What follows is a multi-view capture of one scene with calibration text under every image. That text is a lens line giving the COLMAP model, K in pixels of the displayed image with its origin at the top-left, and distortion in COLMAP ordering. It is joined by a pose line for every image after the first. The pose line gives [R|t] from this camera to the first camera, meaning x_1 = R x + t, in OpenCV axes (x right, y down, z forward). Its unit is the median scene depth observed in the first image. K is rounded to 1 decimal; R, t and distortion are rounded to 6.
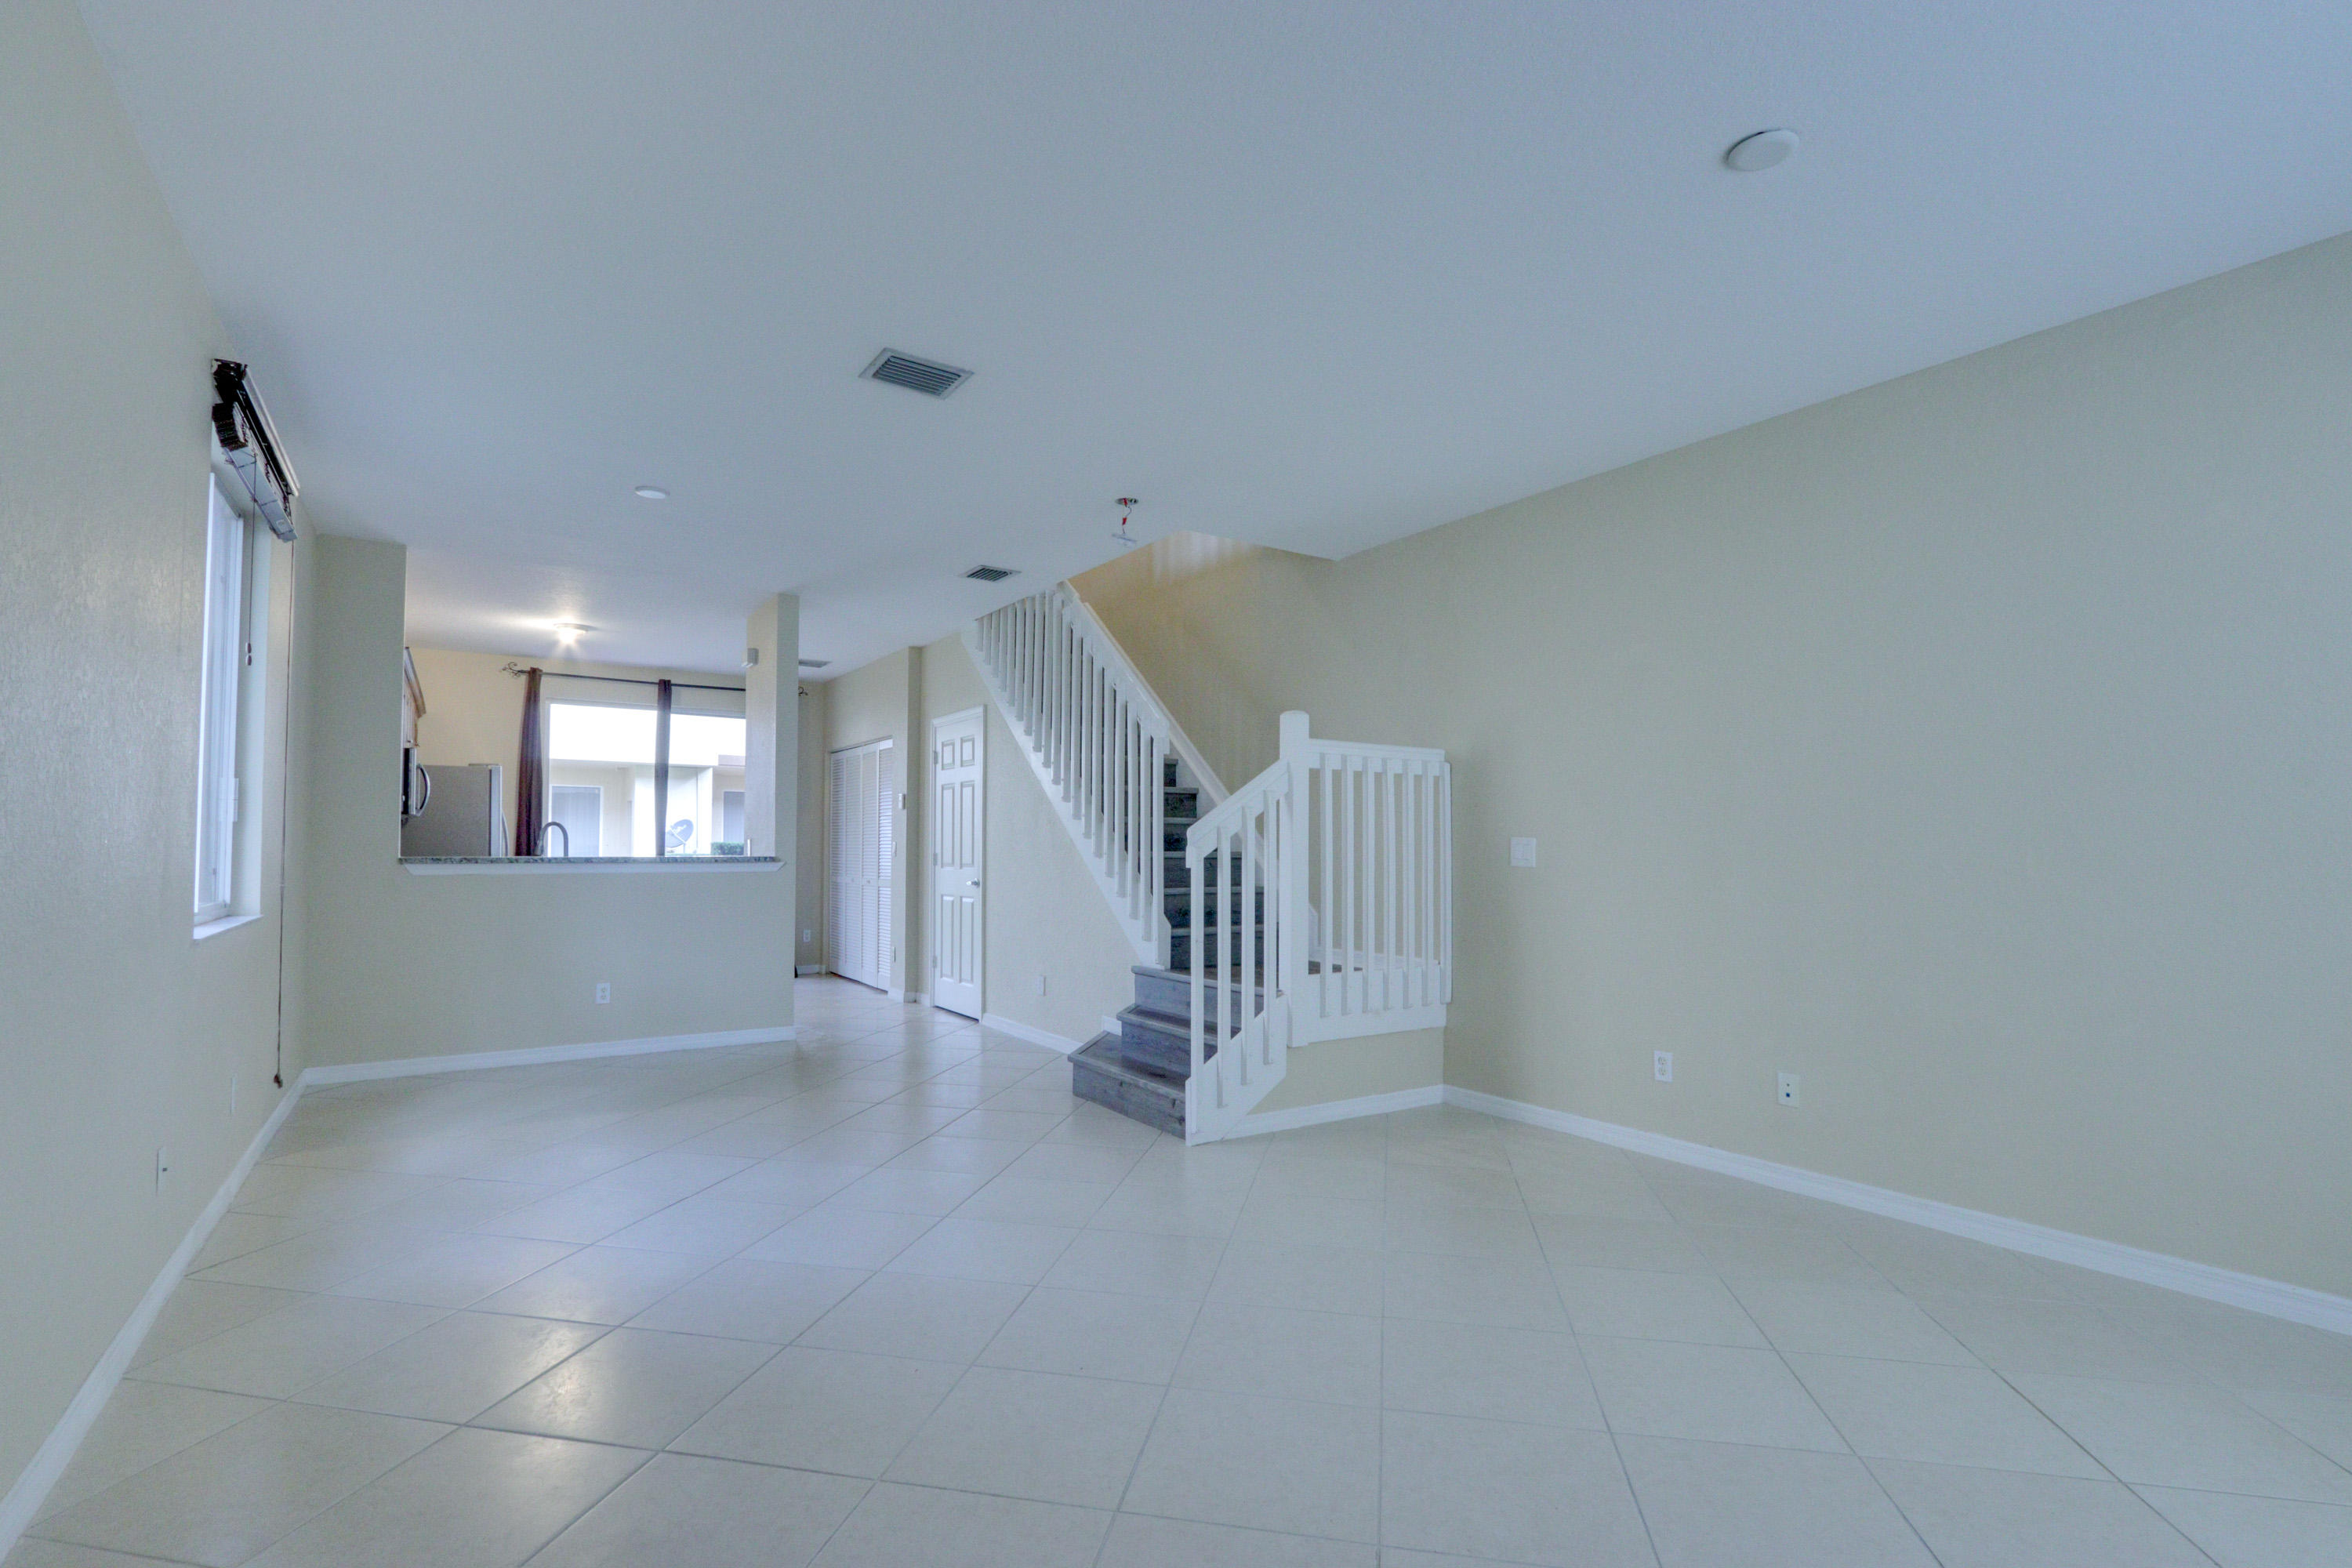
lens RADIAL K [[1083.0, 0, 1174.4], [0, 1083.0, 826.2], [0, 0, 1]] dist [-0.020531, 0.003909]
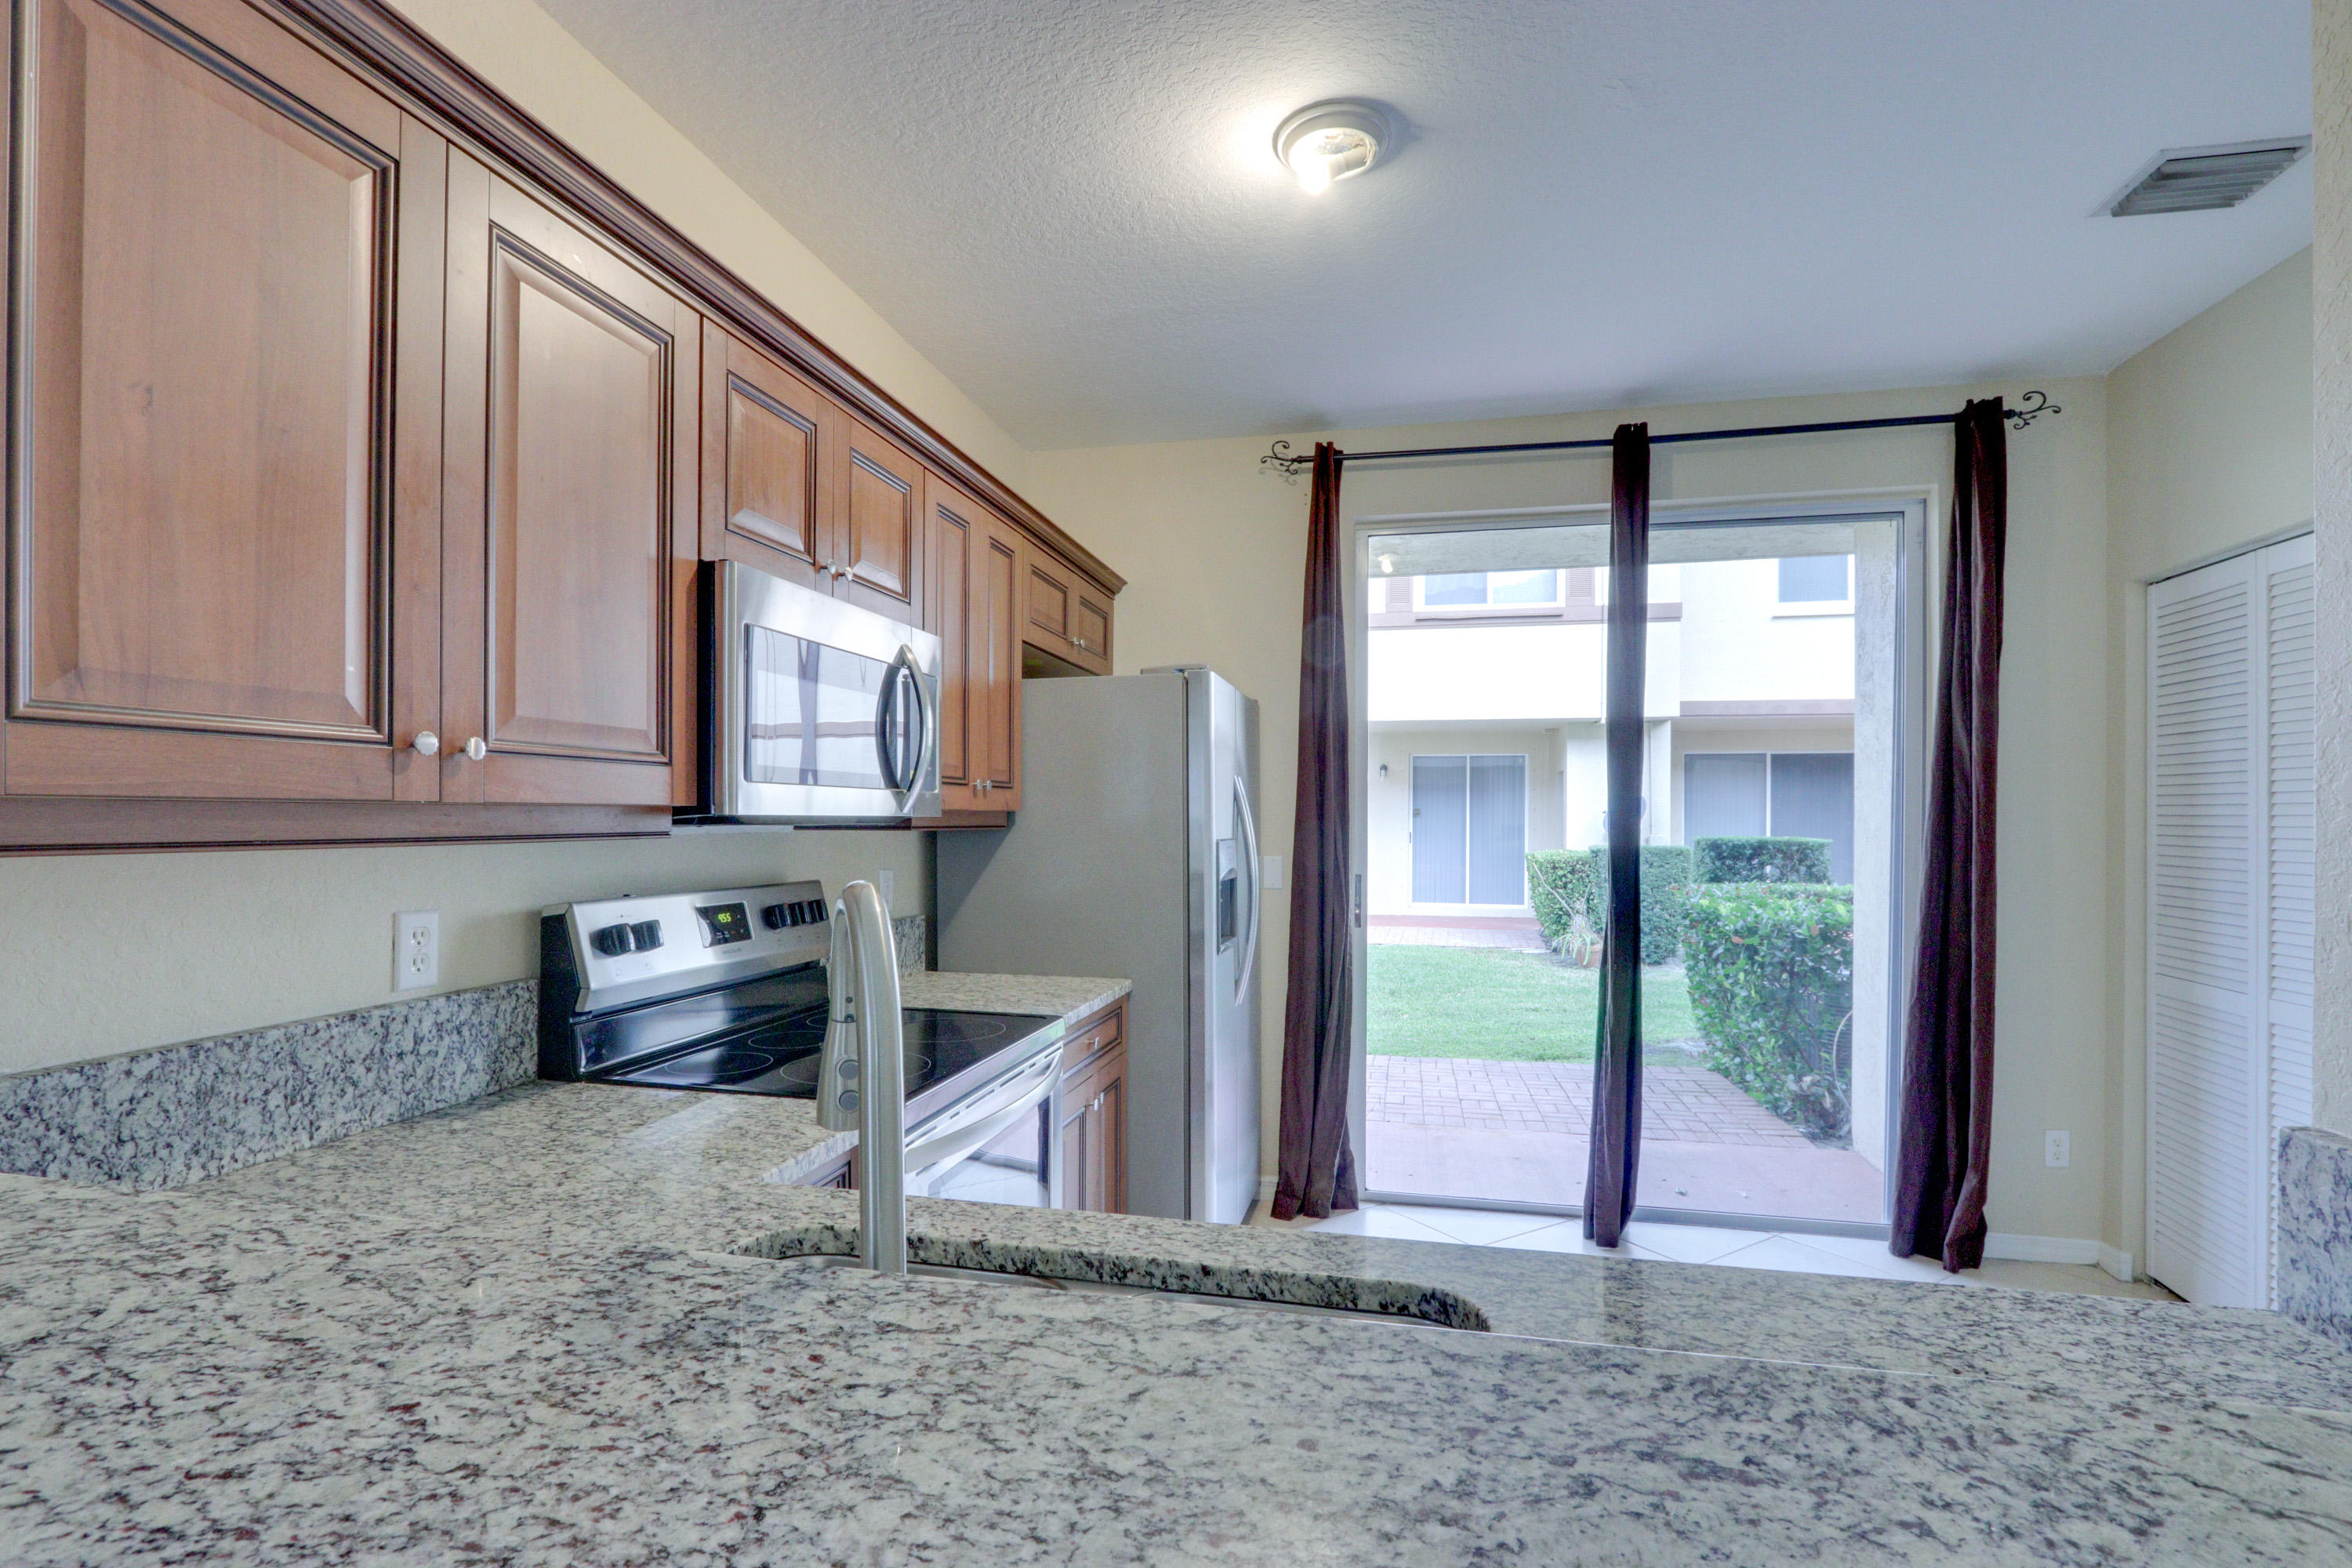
lens RADIAL K [[1083.0, 0, 1169.1], [0, 1083.0, 823.6], [0, 0, 1]] dist [-0.020531, 0.003909]
pose [[0.684658, -0.000528, -0.728864, -0.524366], [0.017774, 0.999714, 0.015971, -0.013682], [0.728648, -0.023890, 0.684472, 1.053440]]
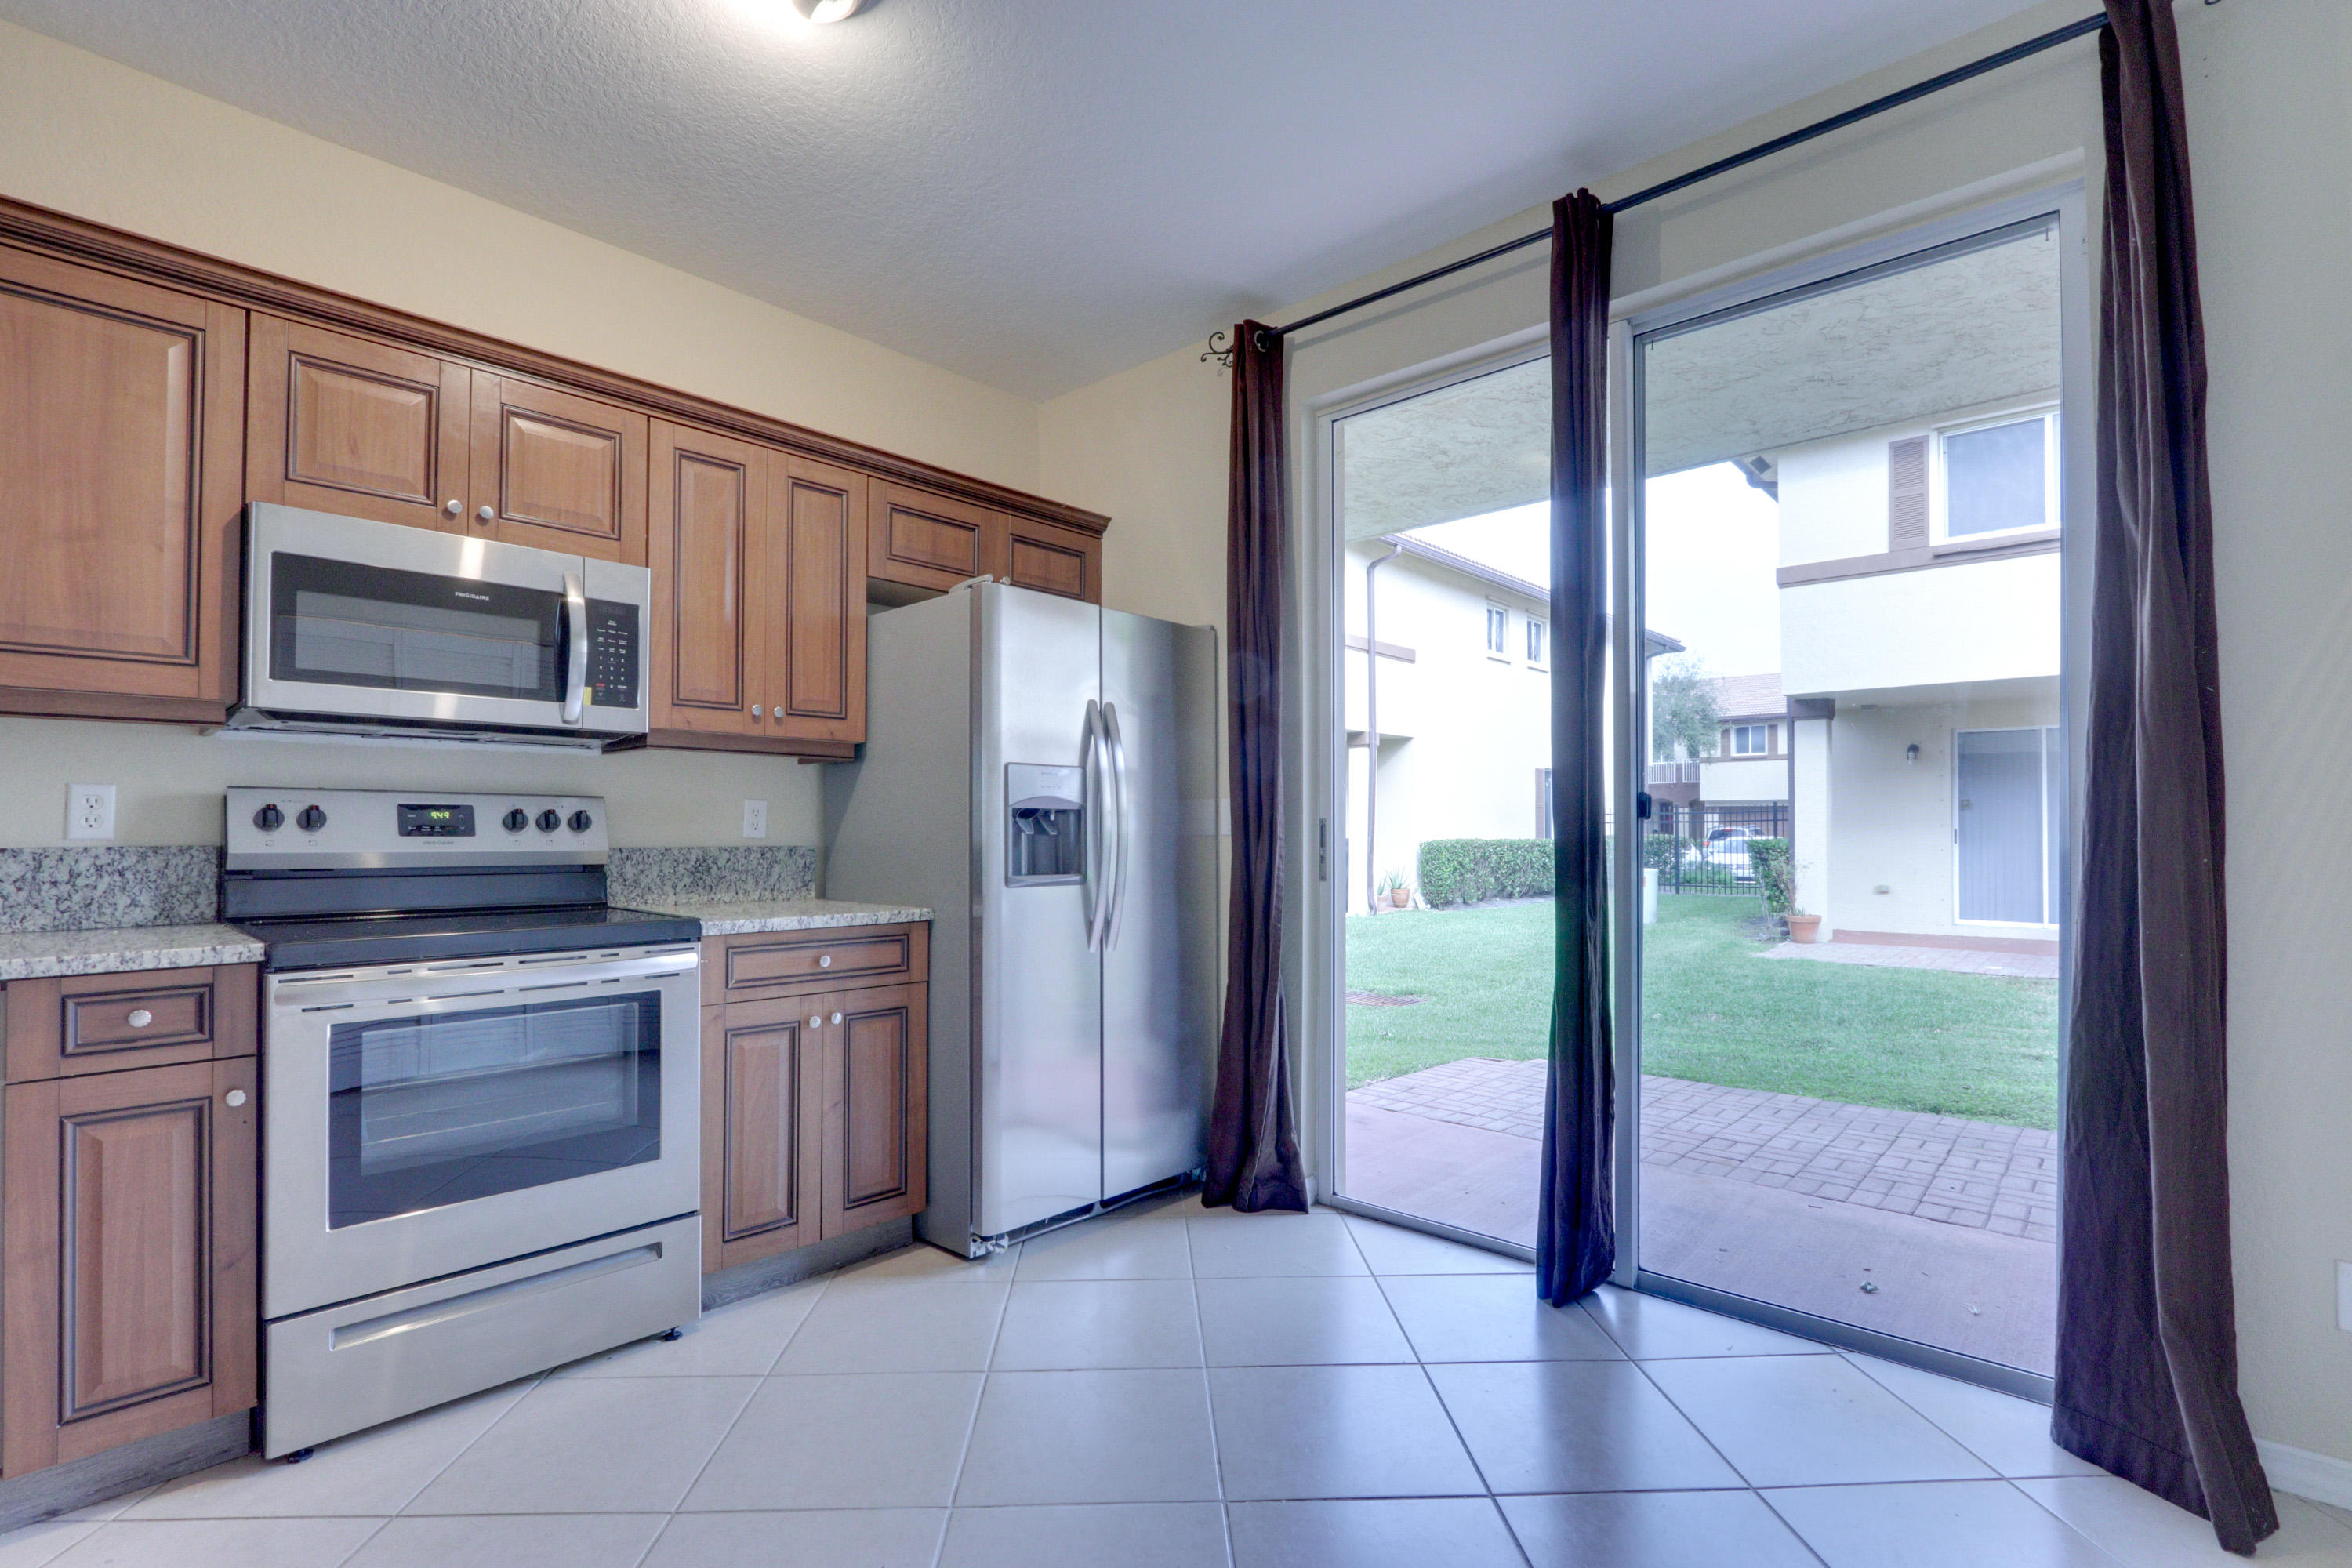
lens RADIAL K [[1083.0, 0, 1173.6], [0, 1083.0, 812.6], [0, 0, 1]] dist [-0.020531, 0.003909]
pose [[0.240100, -0.024261, -0.970445, -0.397203], [0.023797, 0.999534, -0.019100, 0.037474], [0.970456, -0.018507, 0.240566, 1.388400]]
